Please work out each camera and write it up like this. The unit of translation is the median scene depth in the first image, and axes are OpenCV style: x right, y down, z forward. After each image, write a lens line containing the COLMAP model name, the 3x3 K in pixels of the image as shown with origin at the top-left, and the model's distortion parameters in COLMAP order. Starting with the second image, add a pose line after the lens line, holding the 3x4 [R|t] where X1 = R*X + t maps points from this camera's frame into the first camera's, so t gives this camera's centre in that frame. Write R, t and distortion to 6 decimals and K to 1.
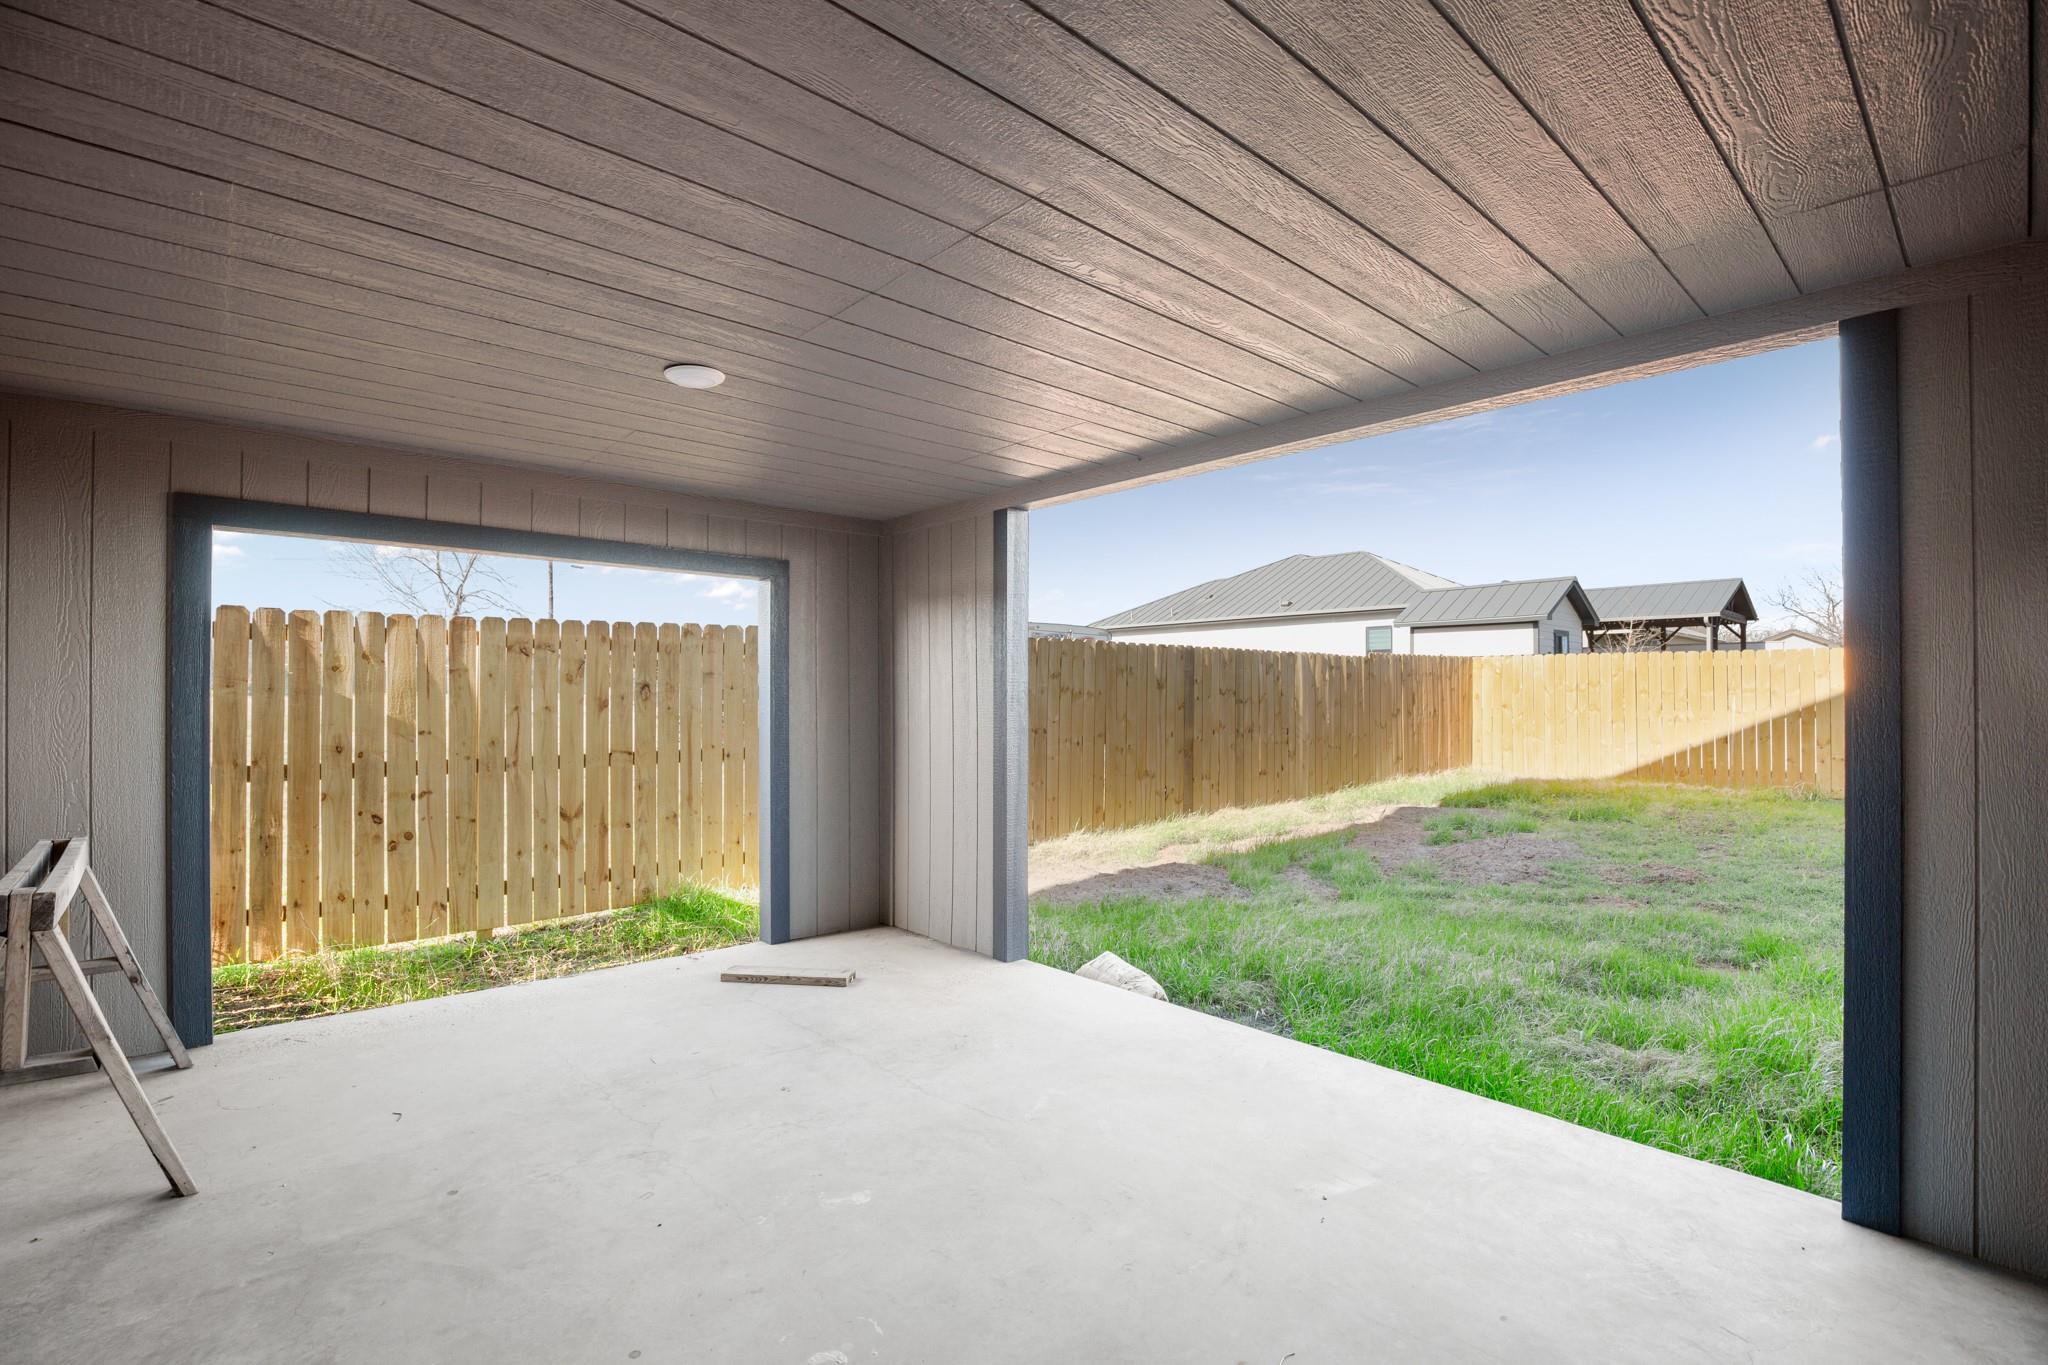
lens RADIAL K [[955.9, 0, 1024.0], [0, 955.9, 682.5], [0, 0, 1]] dist [-0.025289, 0.000115]
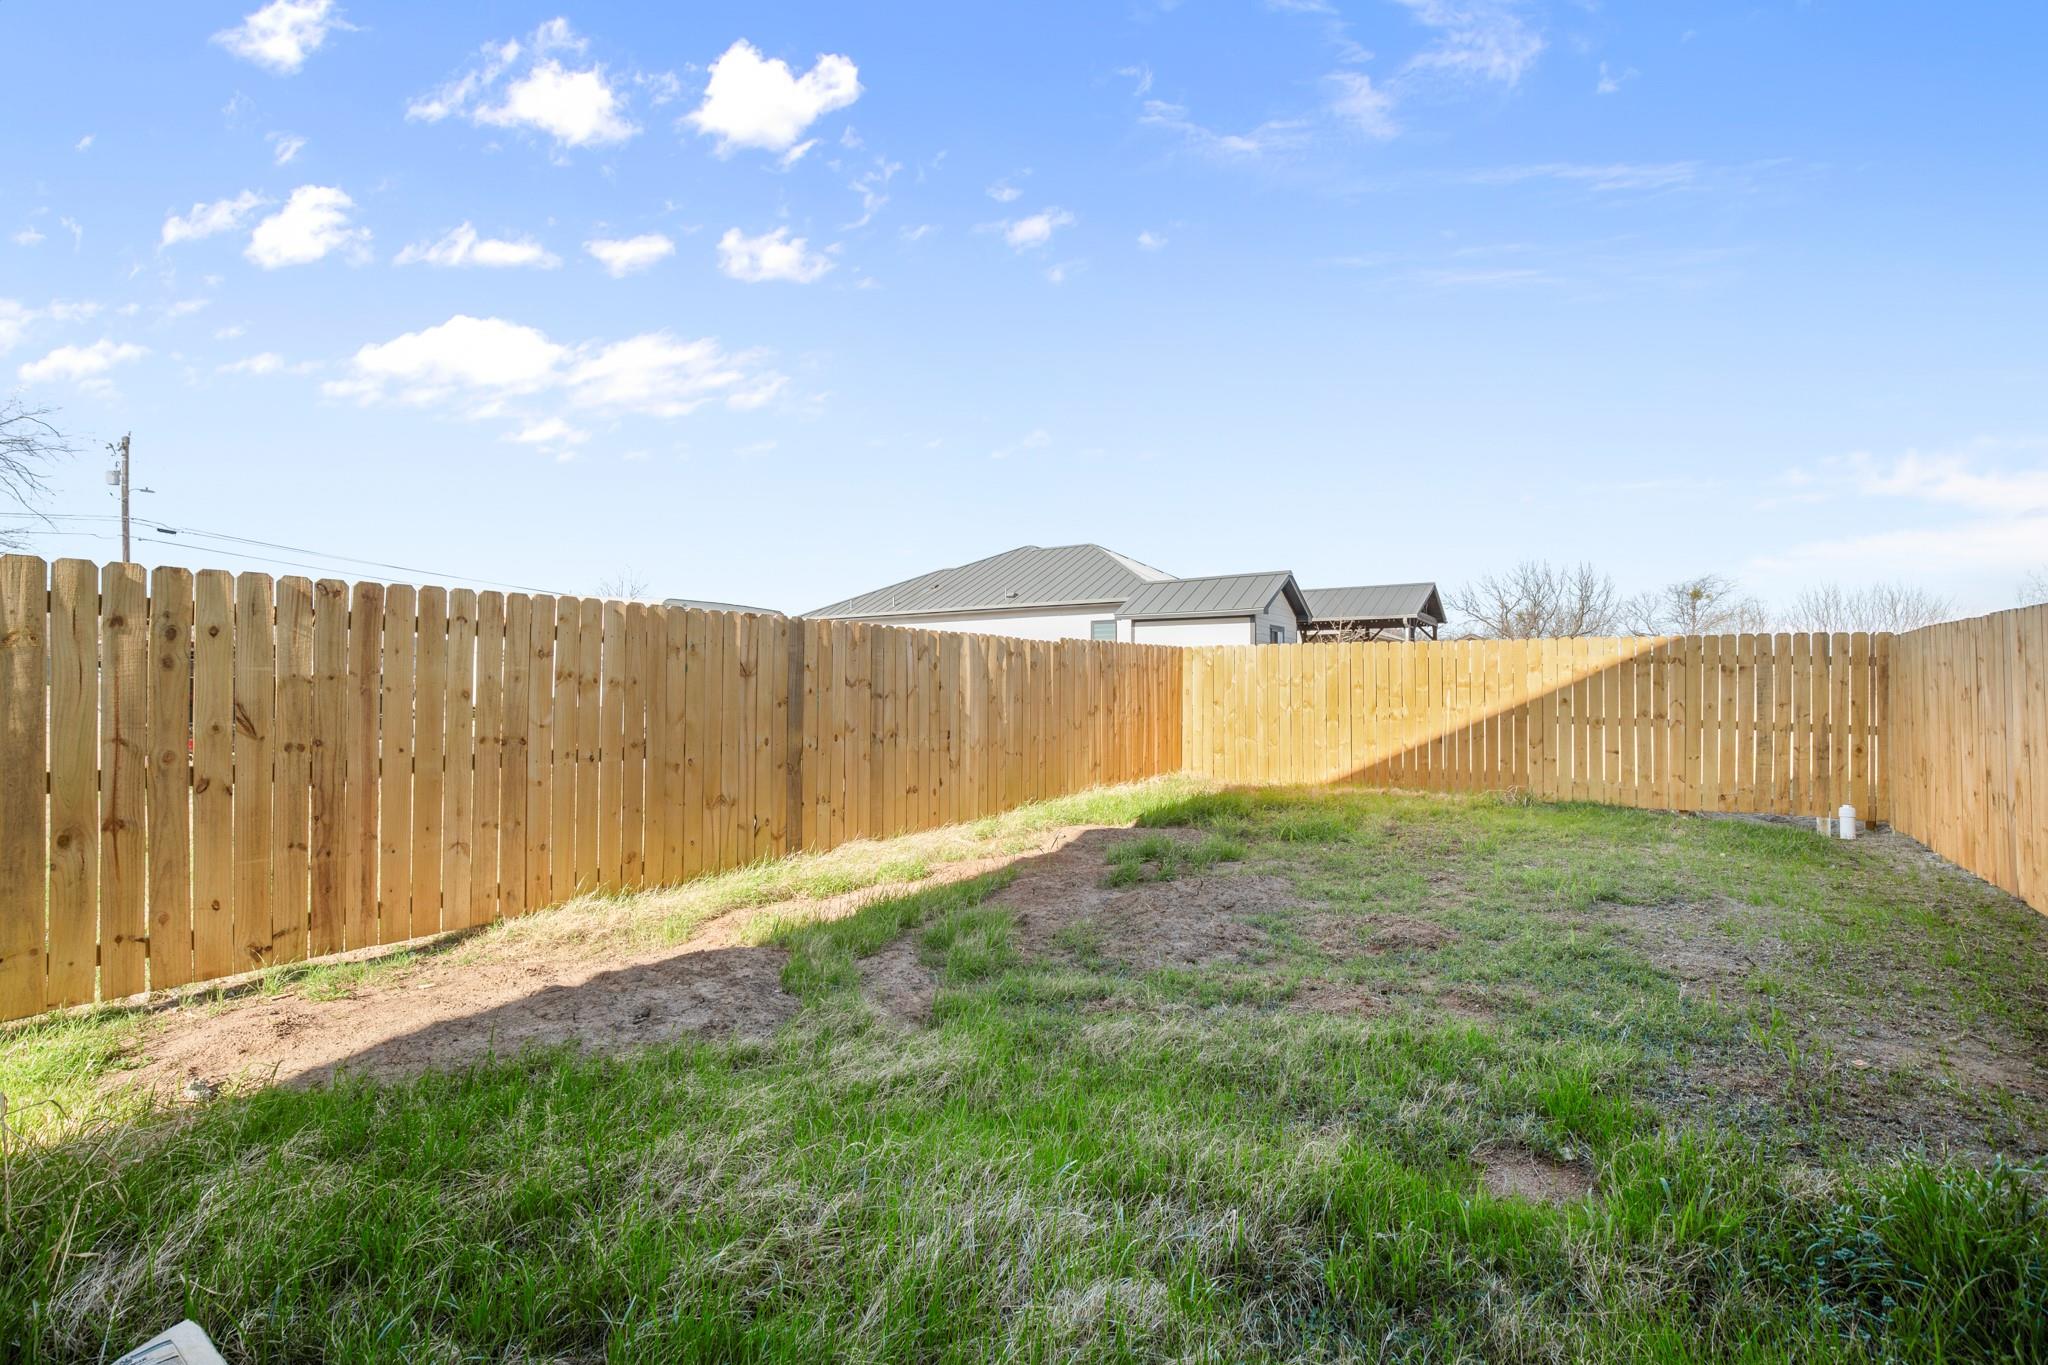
lens RADIAL K [[956.5, 0, 1034.0], [0, 956.5, 683.7], [0, 0, 1]] dist [-0.001166, -0.000410]
pose [[0.965365, 0.003439, 0.260881, 0.135375], [-0.004001, 0.999991, 0.001623, 0.007987], [-0.260873, -0.002611, 0.965369, 0.227030]]
